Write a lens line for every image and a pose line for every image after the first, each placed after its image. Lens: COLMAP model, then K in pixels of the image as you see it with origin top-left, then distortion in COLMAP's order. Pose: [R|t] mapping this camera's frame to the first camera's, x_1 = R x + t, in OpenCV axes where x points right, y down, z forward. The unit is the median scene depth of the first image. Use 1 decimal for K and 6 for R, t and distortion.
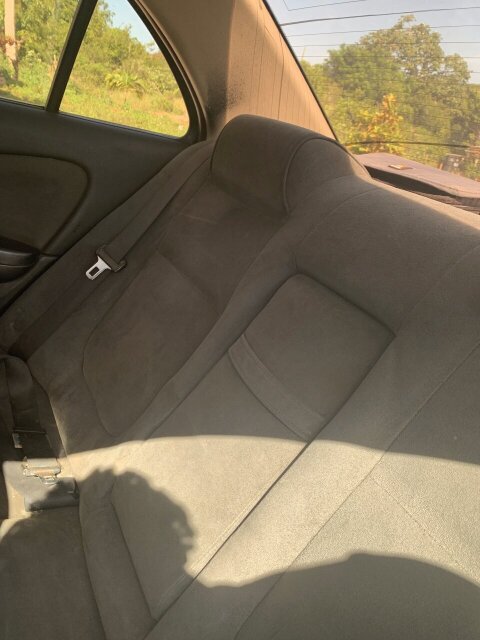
lens RADIAL K [[488.9, 0, 241.0], [0, 488.9, 320.2], [0, 0, 1]] dist [-0.000943, -0.006465]
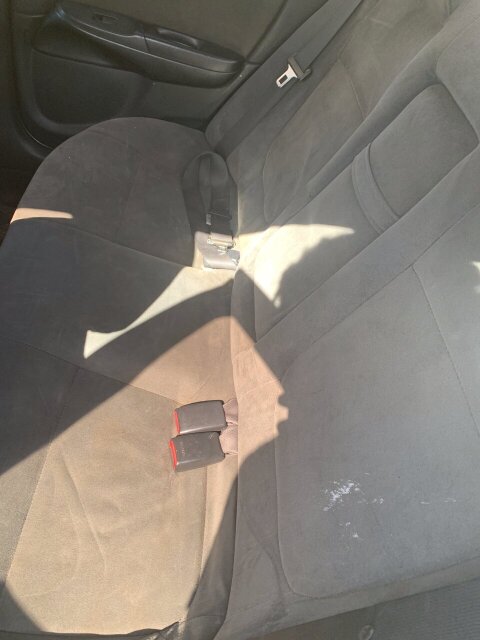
lens RADIAL K [[488.9, 0, 238.7], [0, 488.9, 320.7], [0, 0, 1]] dist [-0.000943, -0.006465]
pose [[0.872290, 0.233373, -0.429706, 0.214625], [-0.073794, 0.931525, 0.356112, 0.022318], [0.483389, -0.278924, 0.829781, -0.118369]]
